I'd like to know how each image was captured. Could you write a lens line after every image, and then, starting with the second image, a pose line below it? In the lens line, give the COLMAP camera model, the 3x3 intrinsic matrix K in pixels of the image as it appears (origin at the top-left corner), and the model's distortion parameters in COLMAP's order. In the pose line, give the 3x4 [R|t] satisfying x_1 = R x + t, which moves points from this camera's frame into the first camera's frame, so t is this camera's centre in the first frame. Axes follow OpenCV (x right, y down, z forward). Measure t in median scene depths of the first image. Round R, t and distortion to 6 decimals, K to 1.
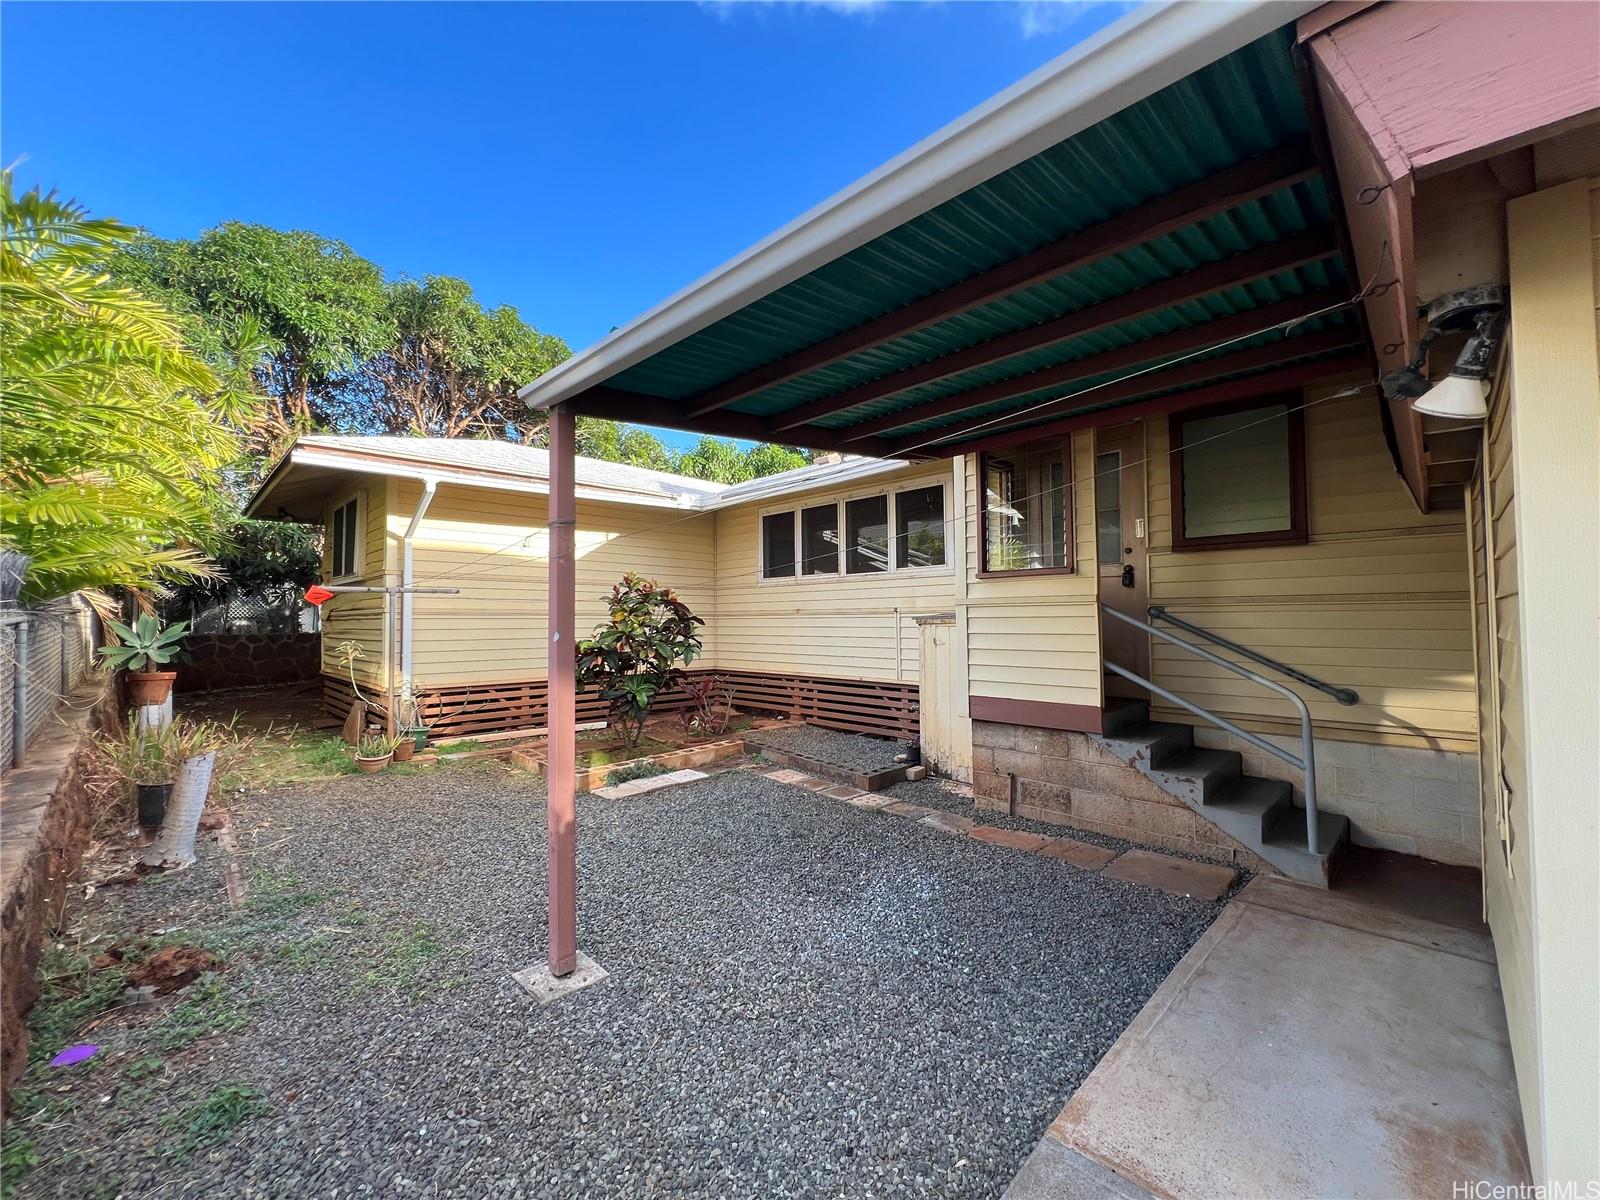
lens RADIAL K [[644.5, 0, 791.6], [0, 644.5, 602.9], [0, 0, 1]] dist [-0.001520, 0.000168]
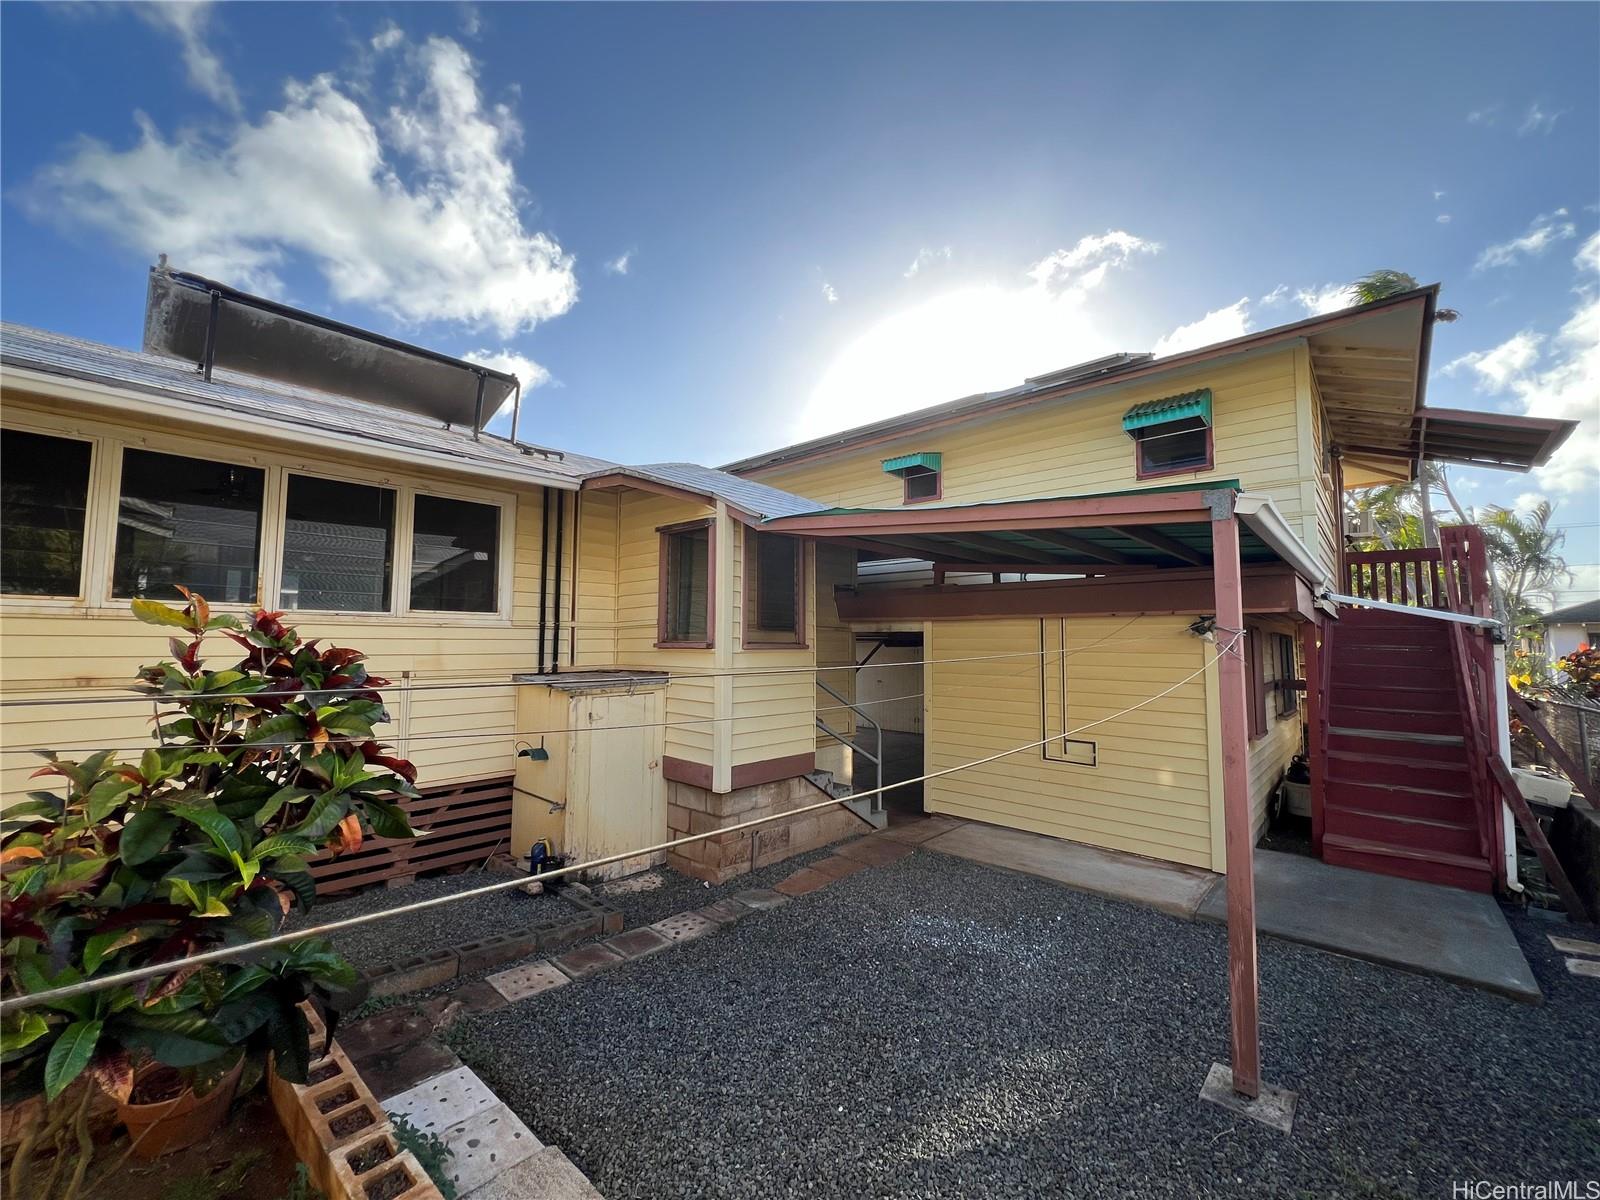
lens RADIAL K [[644.5, 0, 792.0], [0, 644.5, 595.4], [0, 0, 1]] dist [-0.001520, 0.000168]
pose [[-0.045146, 0.079917, 0.995779, -0.771702], [-0.034804, 0.996064, -0.081518, -0.044835], [-0.998374, -0.038337, -0.042187, 0.996840]]
